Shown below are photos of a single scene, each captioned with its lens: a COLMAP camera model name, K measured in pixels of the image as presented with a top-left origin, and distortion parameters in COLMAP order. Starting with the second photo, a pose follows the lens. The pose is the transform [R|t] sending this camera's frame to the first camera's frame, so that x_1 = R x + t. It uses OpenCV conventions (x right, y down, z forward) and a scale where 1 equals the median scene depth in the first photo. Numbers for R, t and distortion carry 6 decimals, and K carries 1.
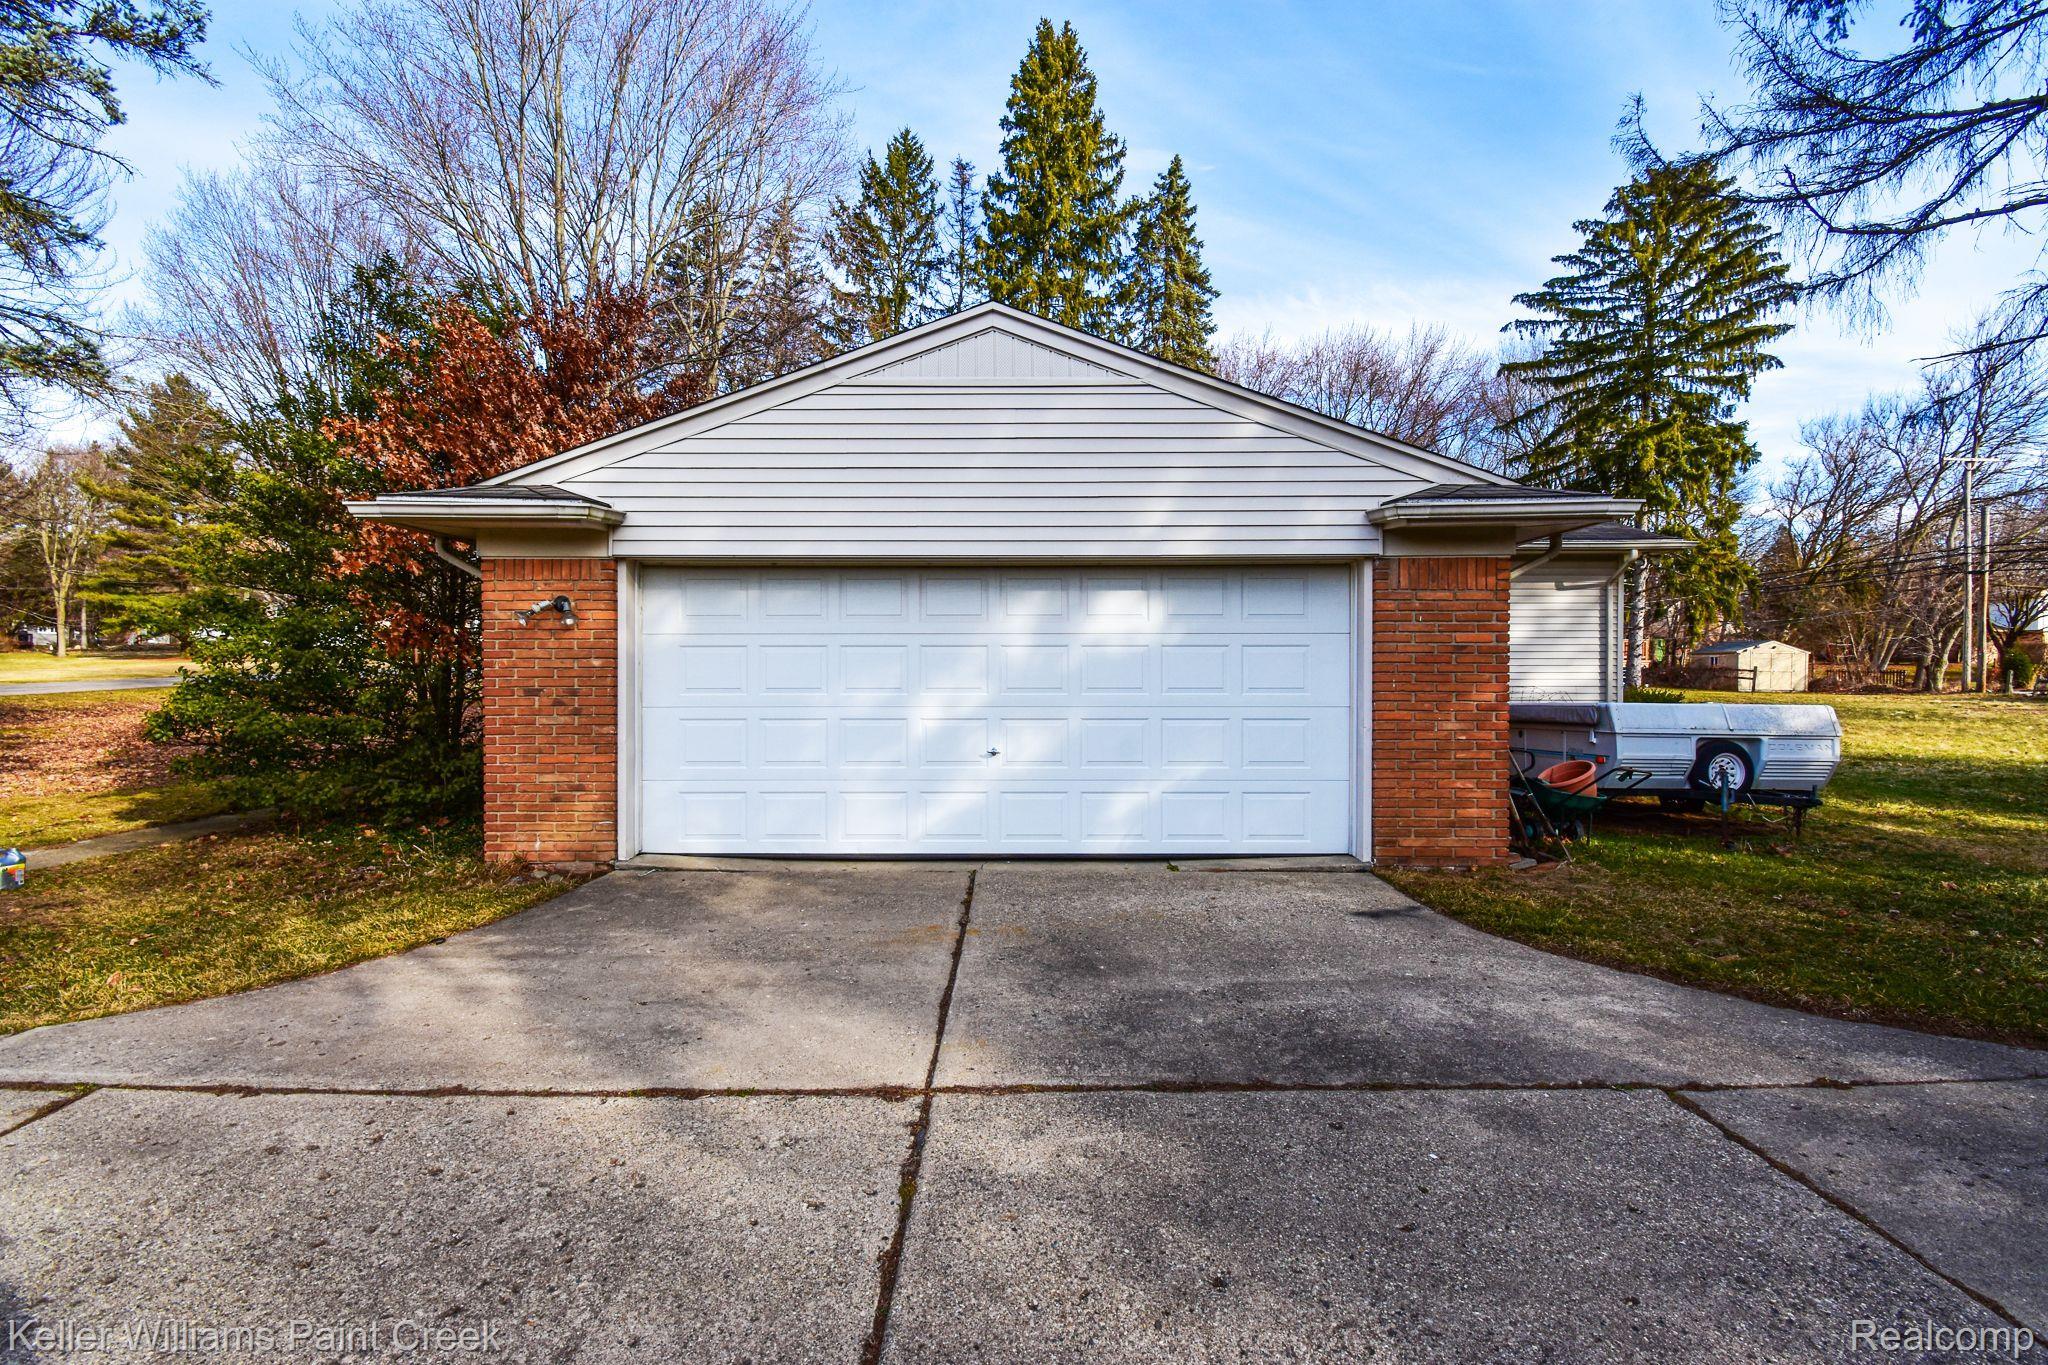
lens RADIAL K [[869.9, 0, 1024.0], [0, 869.9, 682.5], [0, 0, 1]] dist [-0.030022, -0.004868]
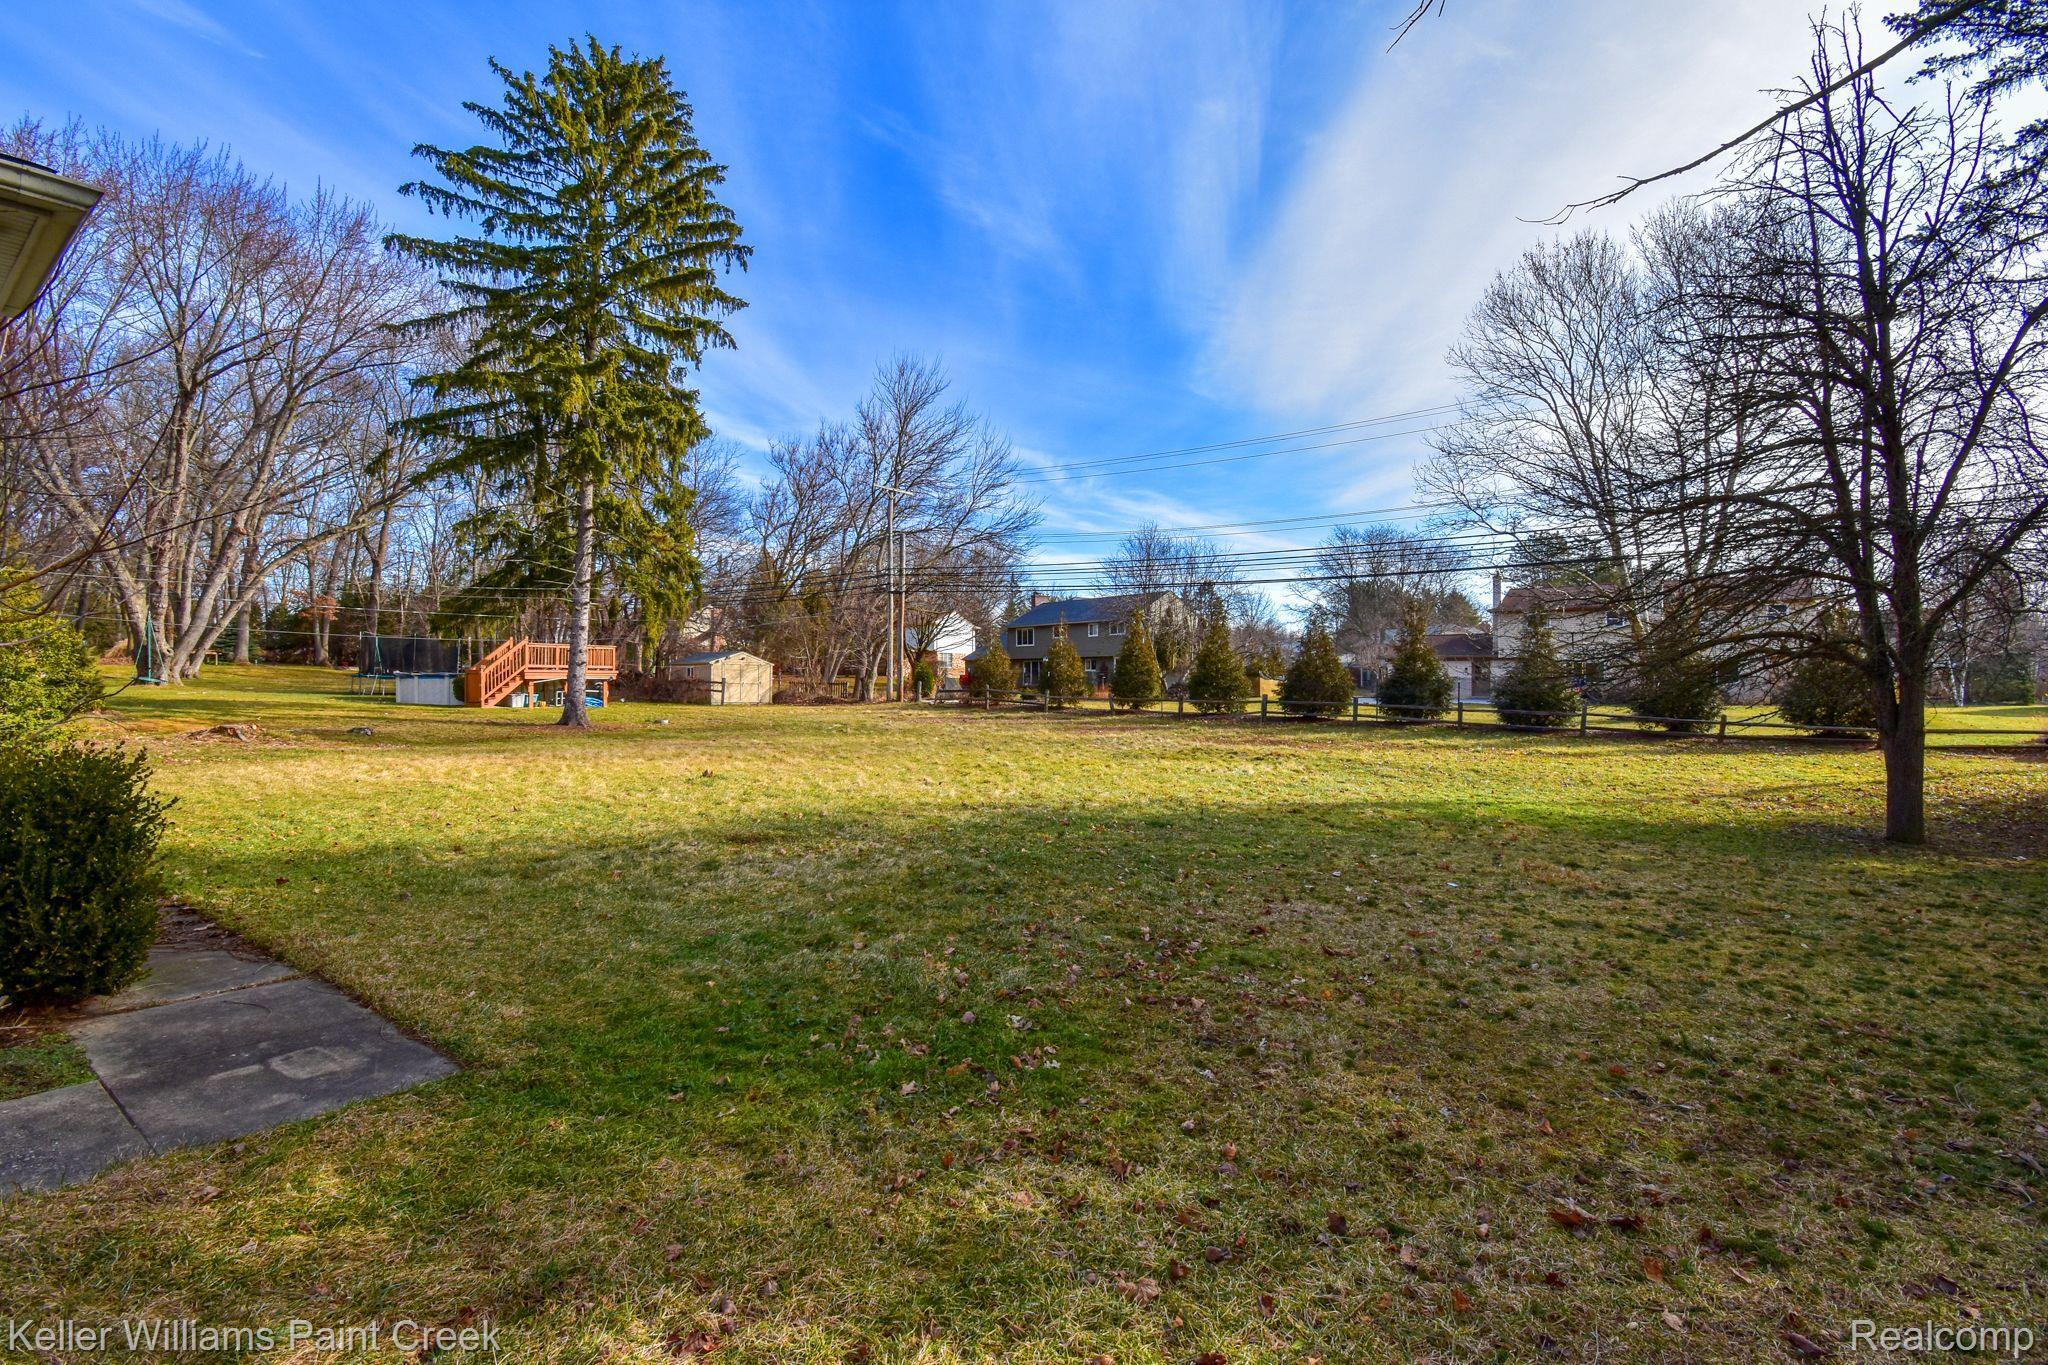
lens RADIAL K [[922.3, 0, 1056.0], [0, 922.3, 695.5], [0, 0, 1]] dist [-0.011897, -0.000829]
pose [[0.520104, -0.013200, 0.854001, 0.201413], [0.013925, 0.999879, 0.006974, -0.001852], [-0.853989, 0.008265, 0.520225, 0.171101]]
